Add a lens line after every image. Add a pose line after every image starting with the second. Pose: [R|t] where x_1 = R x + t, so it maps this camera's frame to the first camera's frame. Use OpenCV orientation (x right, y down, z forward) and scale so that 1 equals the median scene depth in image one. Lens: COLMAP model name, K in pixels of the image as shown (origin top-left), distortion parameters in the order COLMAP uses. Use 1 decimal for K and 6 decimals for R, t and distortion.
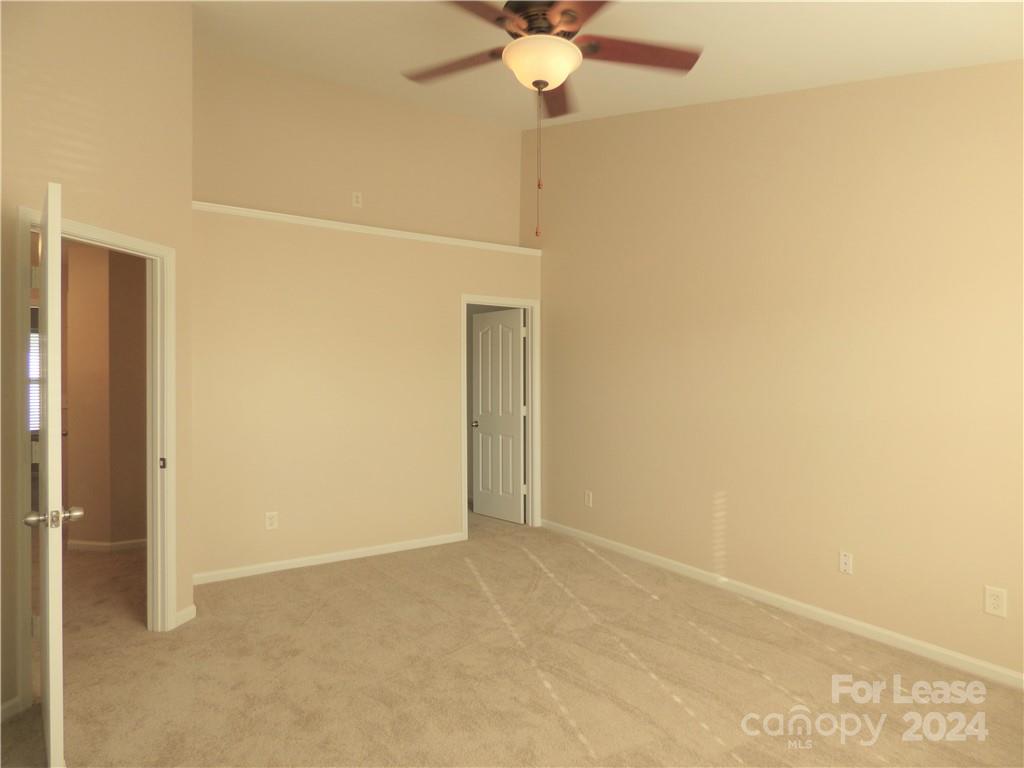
lens RADIAL K [[610.6, 0, 513.5], [0, 610.6, 381.0], [0, 0, 1]] dist [-0.007742, -0.005375]
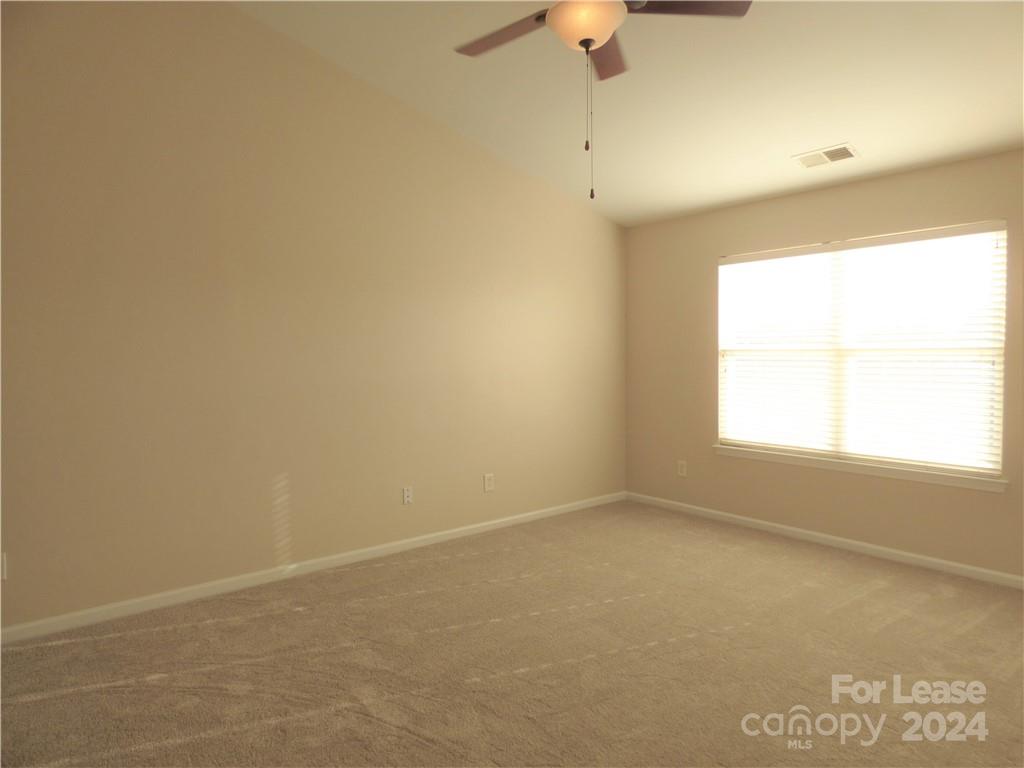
lens RADIAL K [[610.6, 0, 513.5], [0, 610.6, 381.0], [0, 0, 1]] dist [-0.007742, -0.005375]
pose [[-0.109587, -0.045551, 0.992933, -0.578491], [0.011881, 0.998818, 0.047132, 0.006052], [-0.993906, 0.016962, -0.108916, 0.747542]]
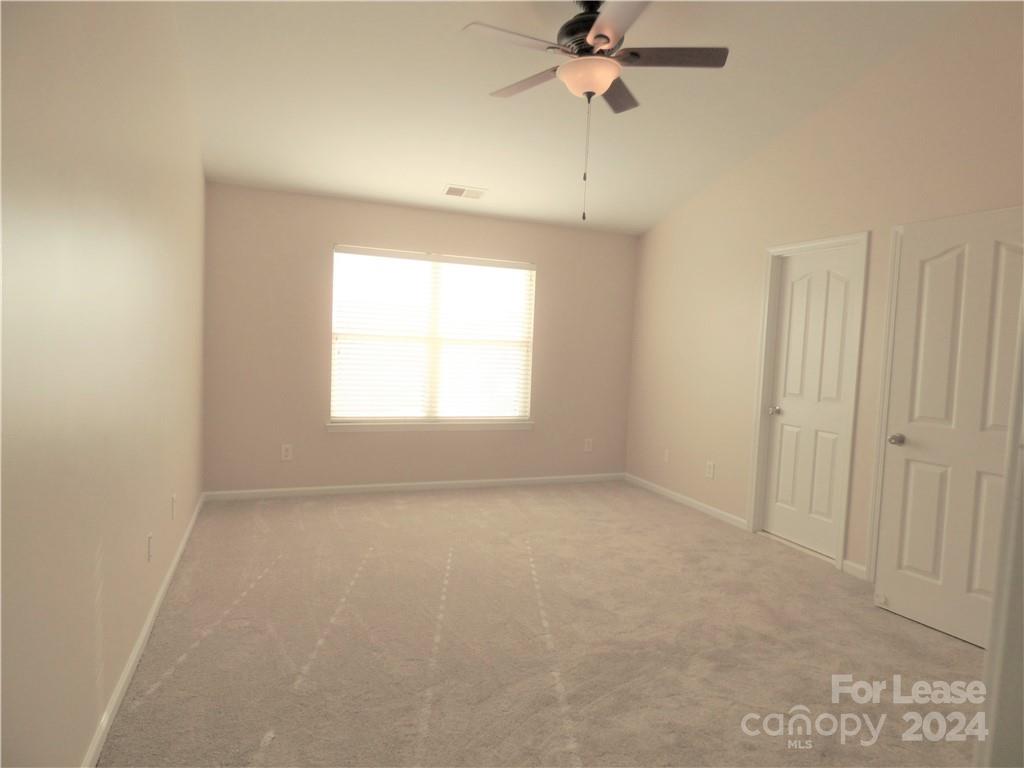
lens RADIAL K [[610.6, 0, 513.5], [0, 610.6, 381.0], [0, 0, 1]] dist [-0.007742, -0.005375]
pose [[-0.975999, -0.055546, 0.210574, -0.062493], [-0.043005, 0.997043, 0.063678, 0.009443], [-0.213488, 0.053094, -0.975502, 1.370564]]
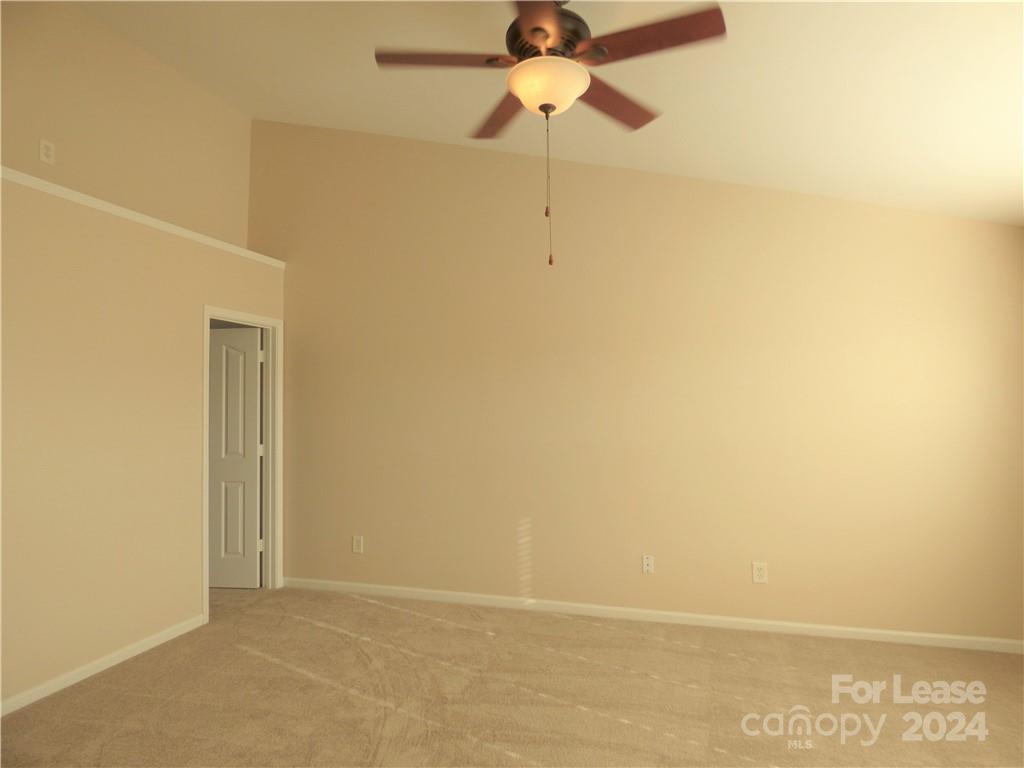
lens RADIAL K [[610.6, 0, 513.5], [0, 610.6, 381.0], [0, 0, 1]] dist [-0.007742, -0.005375]
pose [[0.759374, 0.020755, 0.650323, -0.368867], [0.005948, 0.999228, -0.038836, -0.016081], [-0.650627, 0.033359, 0.758665, 0.197320]]
